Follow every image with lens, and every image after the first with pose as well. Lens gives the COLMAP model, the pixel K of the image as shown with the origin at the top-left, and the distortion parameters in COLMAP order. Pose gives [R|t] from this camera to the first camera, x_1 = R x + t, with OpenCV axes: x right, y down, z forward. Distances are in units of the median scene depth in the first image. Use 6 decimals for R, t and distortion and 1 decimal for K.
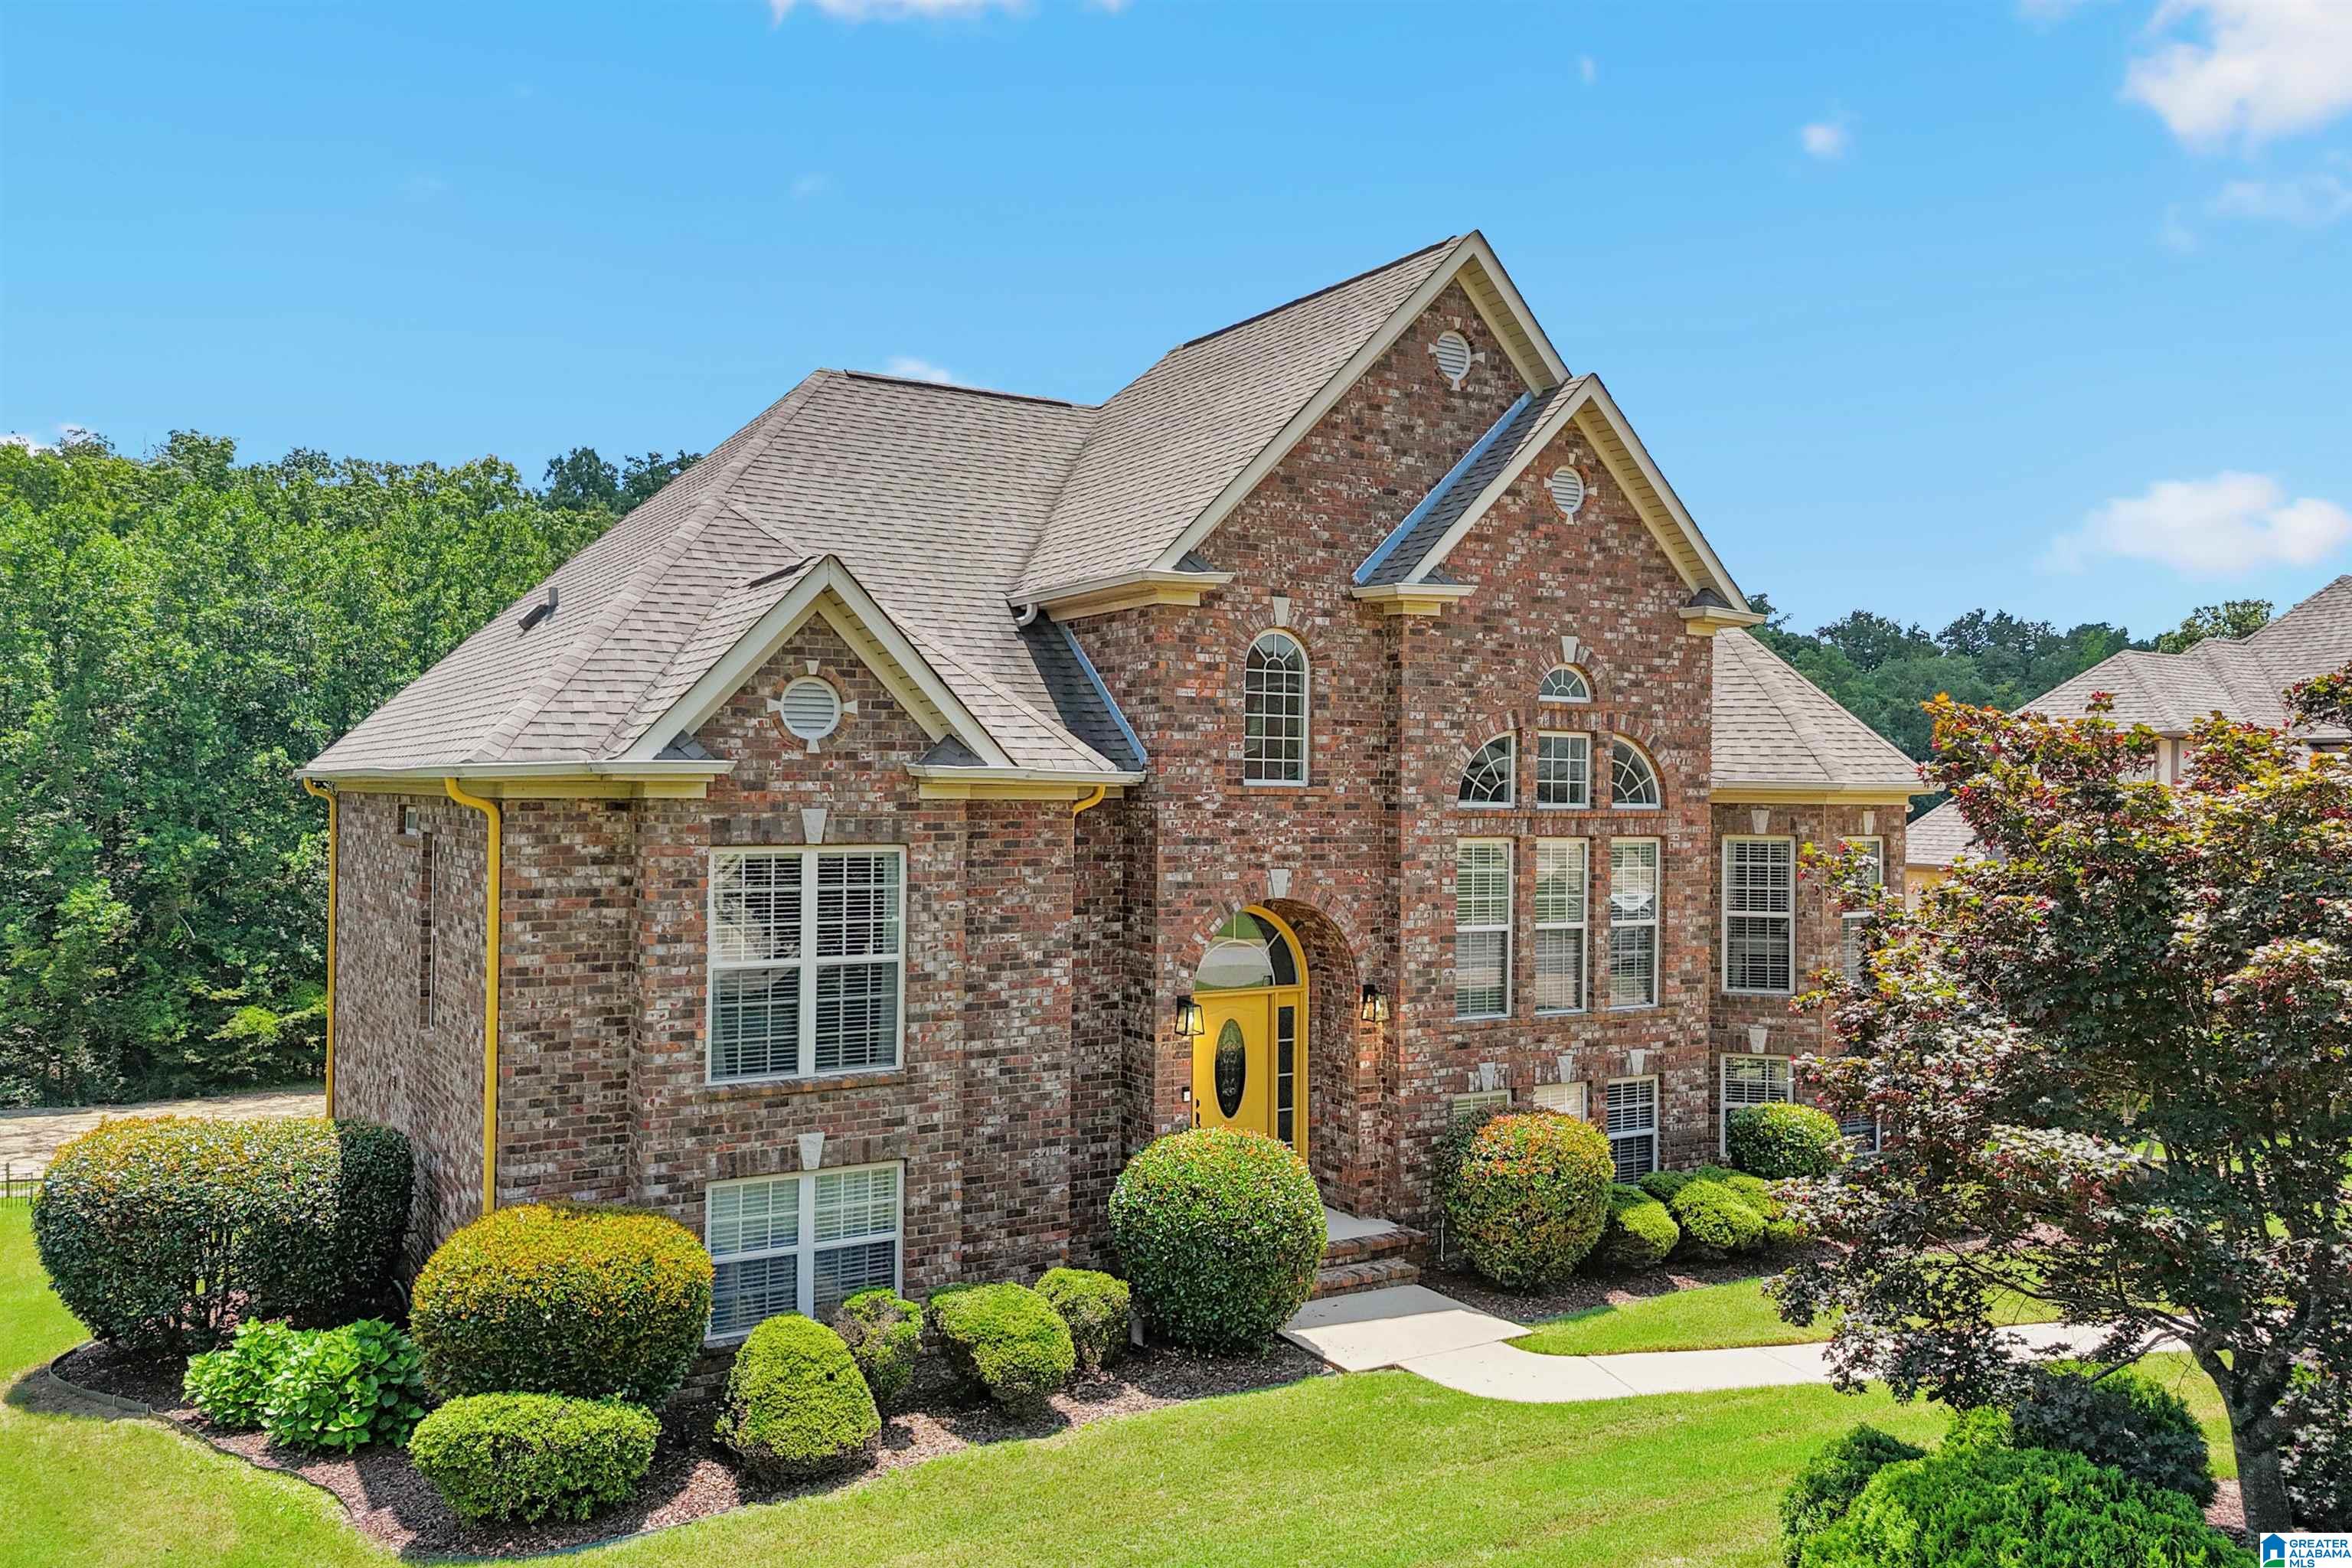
lens RADIAL K [[1719.1, 0, 1176.0], [0, 1719.1, 784.0], [0, 0, 1]] dist [0.158250, -0.249920]
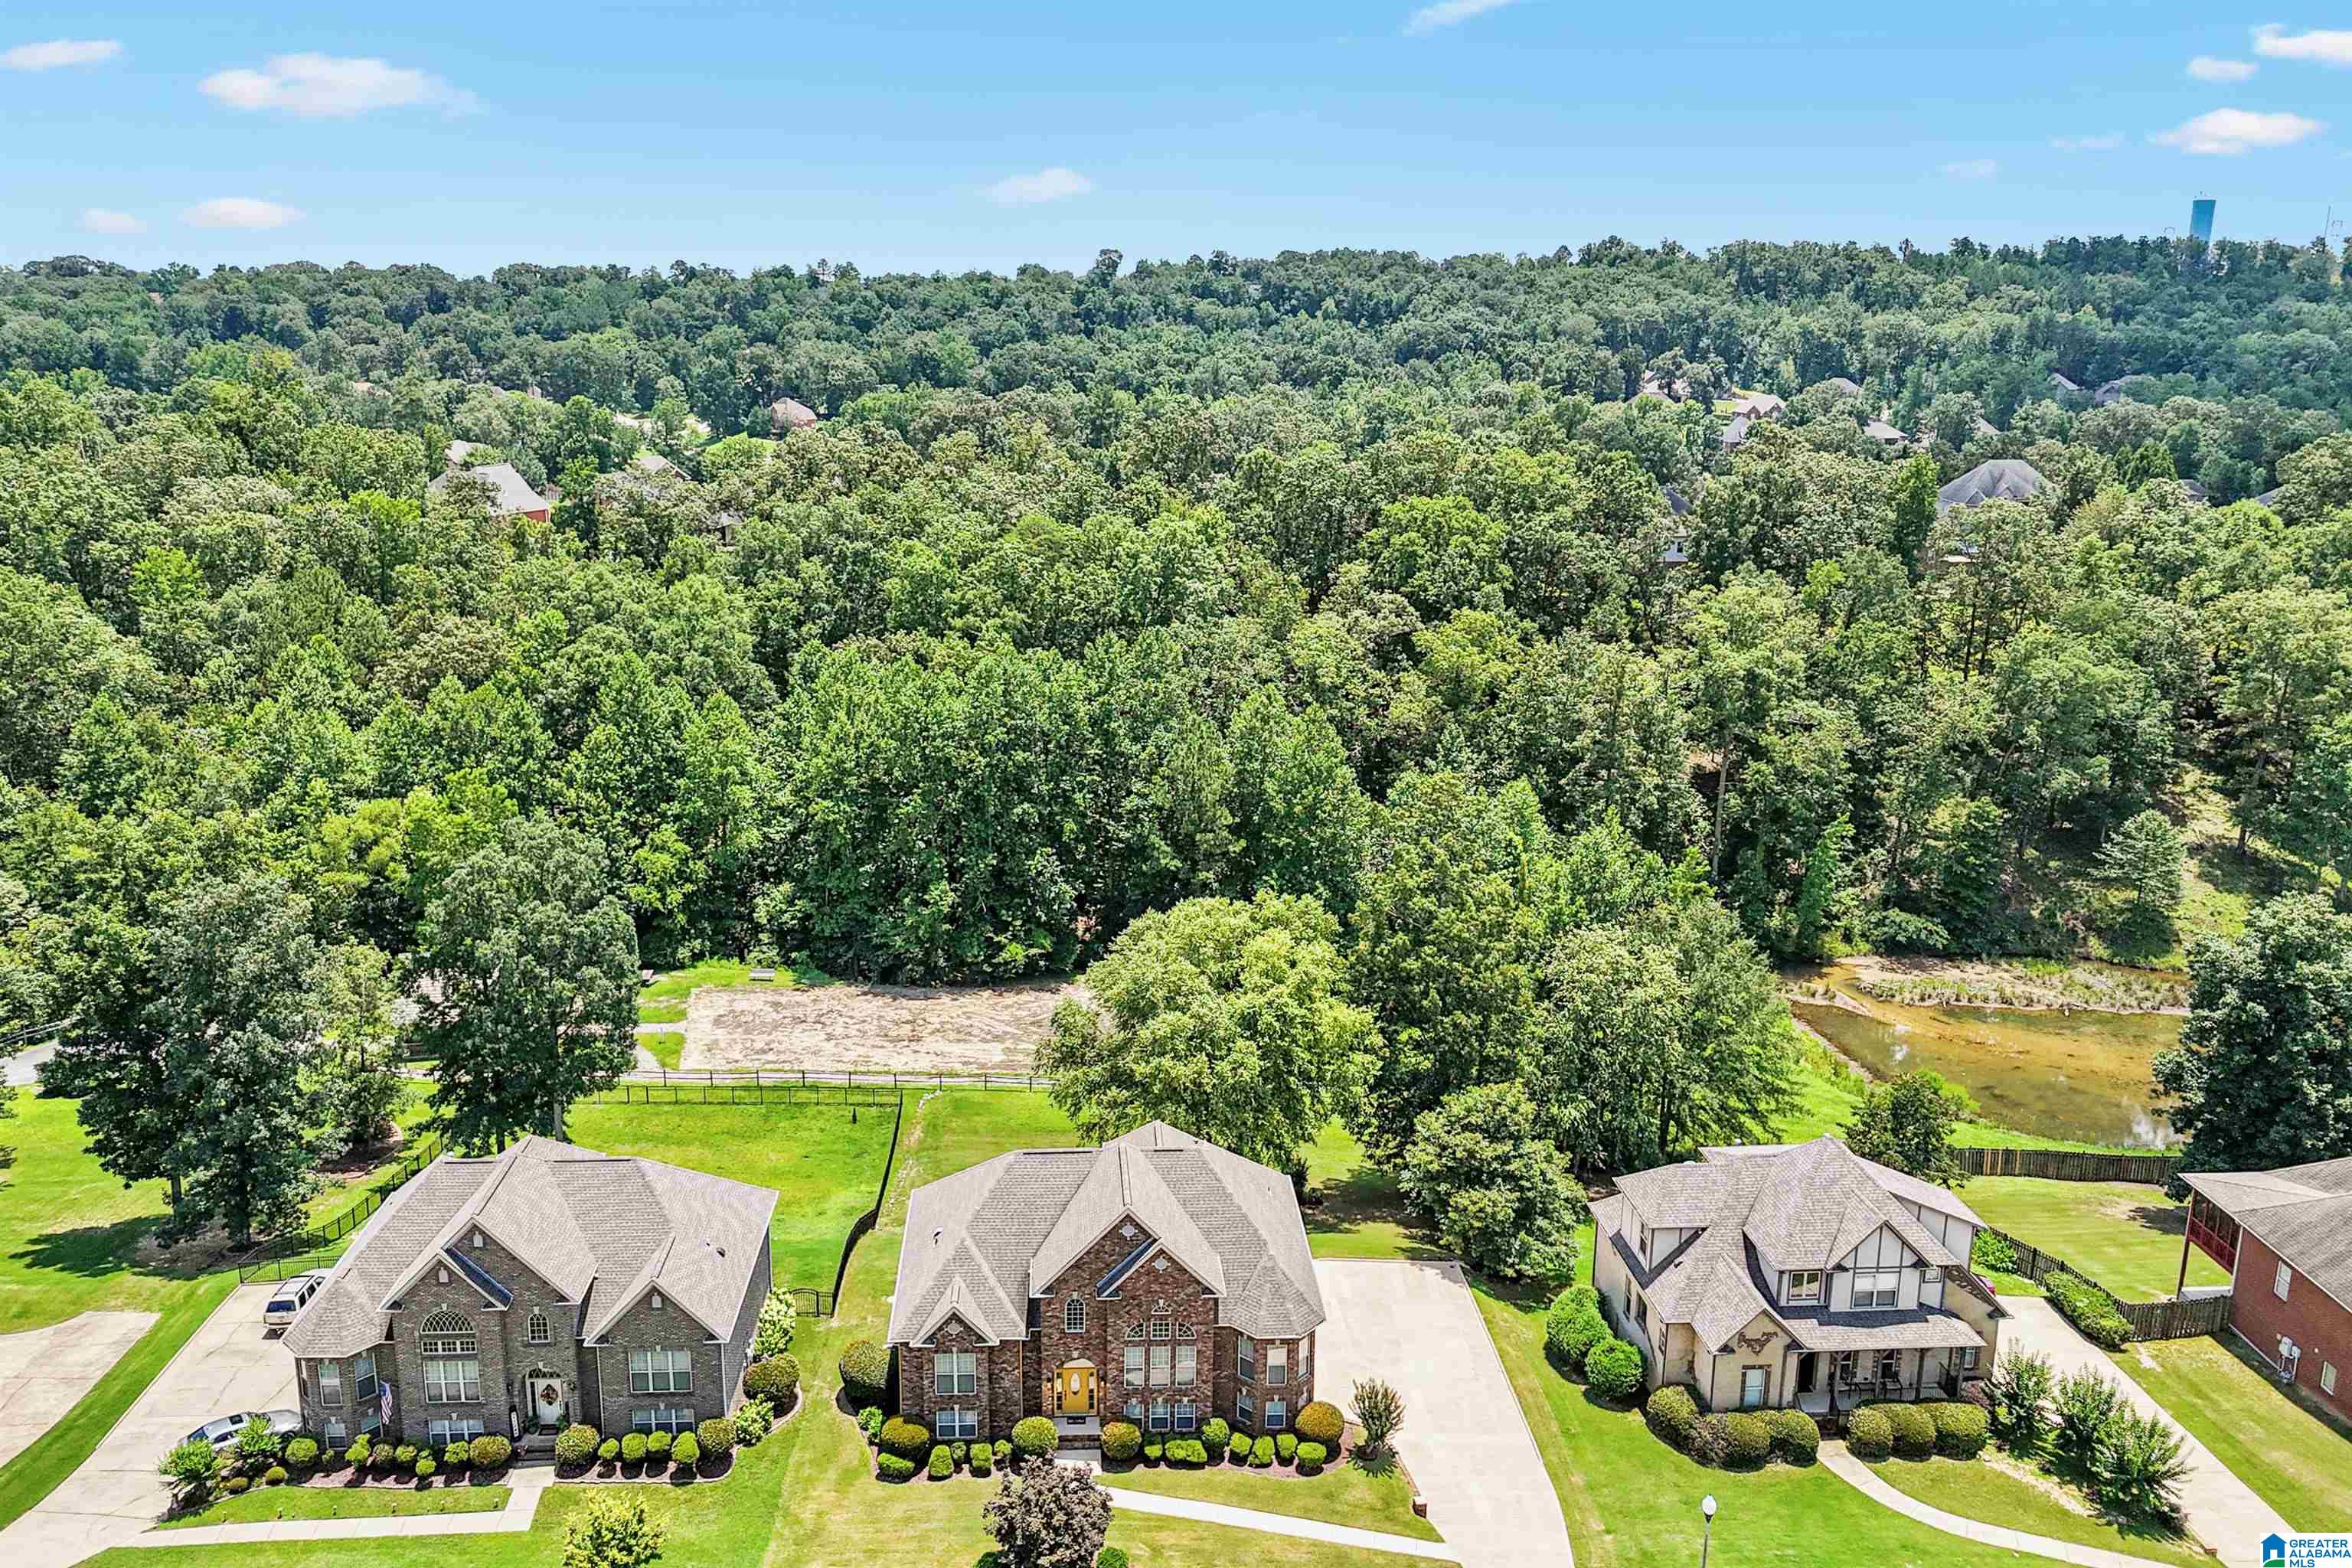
lens RADIAL K [[1719.1, 0, 1176.0], [0, 1719.1, 784.0], [0, 0, 1]] dist [0.158250, -0.249920]
pose [[0.887643, 0.123888, -0.443555, 1.926163], [-0.001088, 0.963698, 0.266991, -2.335734], [0.460530, -0.236510, 0.855555, -2.119324]]
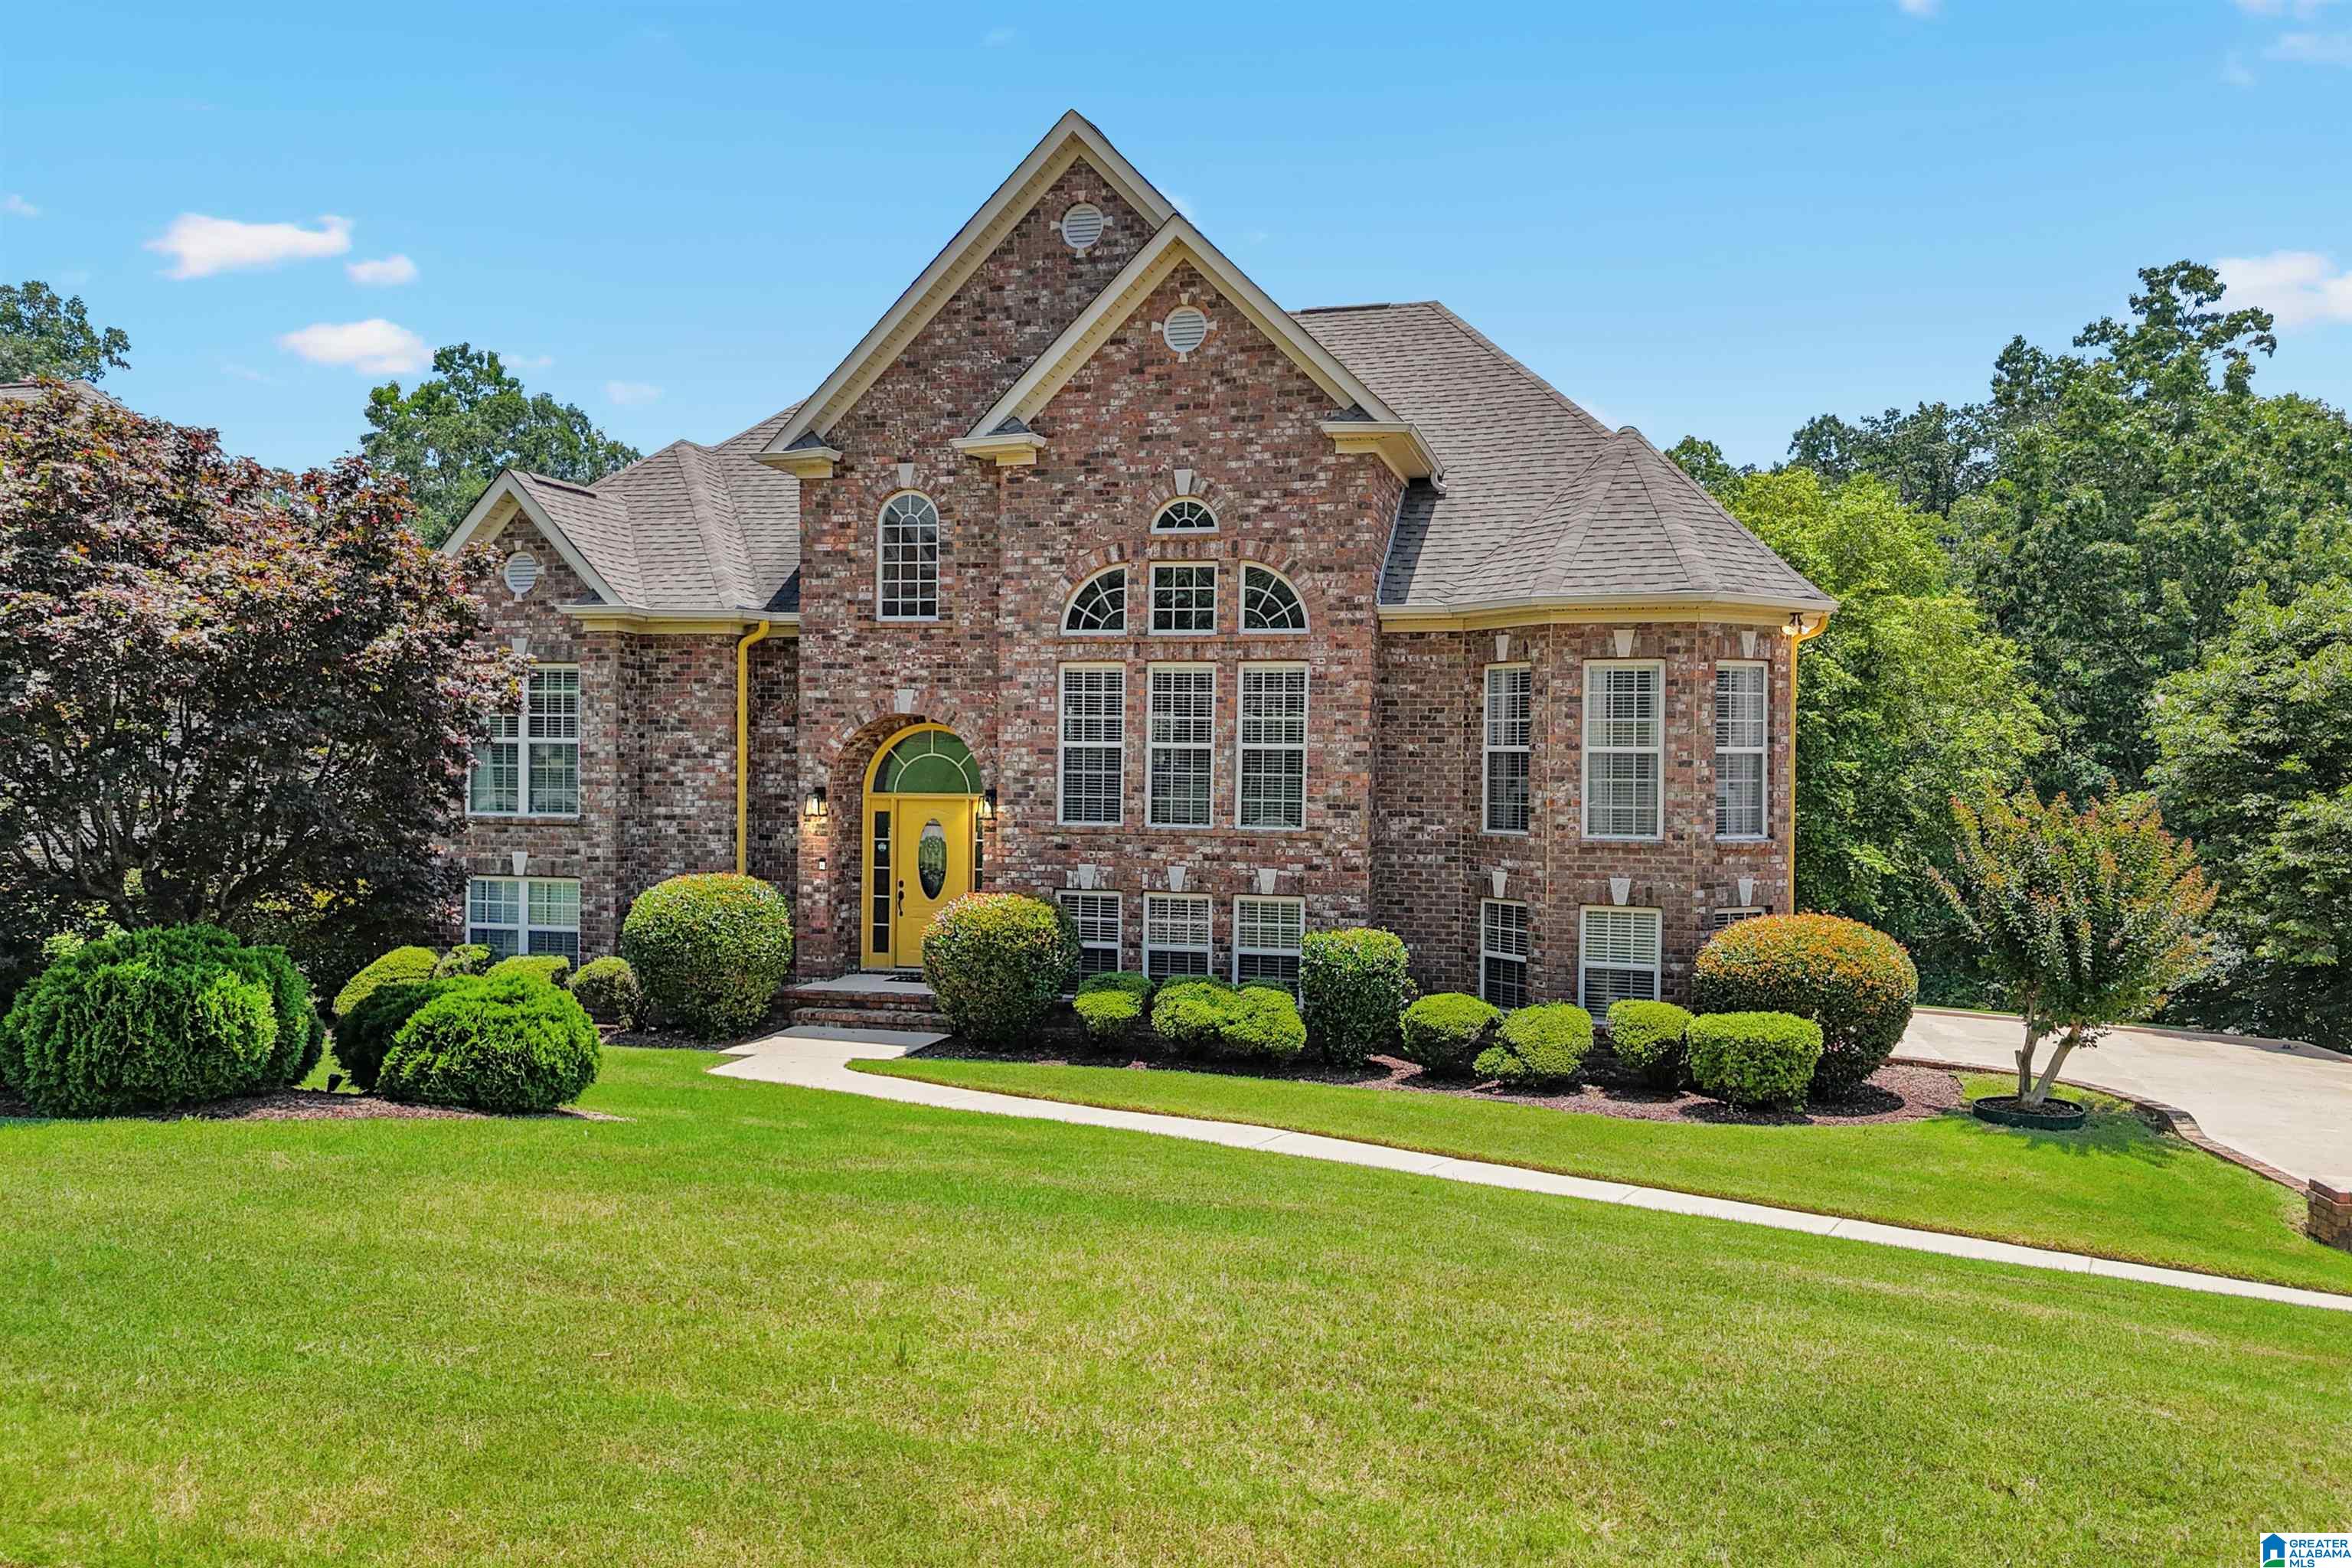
lens RADIAL K [[1719.1, 0, 1176.0], [0, 1719.1, 784.0], [0, 0, 1]] dist [0.158250, -0.249920]
pose [[0.693362, 0.006348, -0.720562, 1.039612], [-0.002549, 0.999977, 0.006358, 0.105016], [0.720585, -0.002572, 0.693362, 0.284977]]
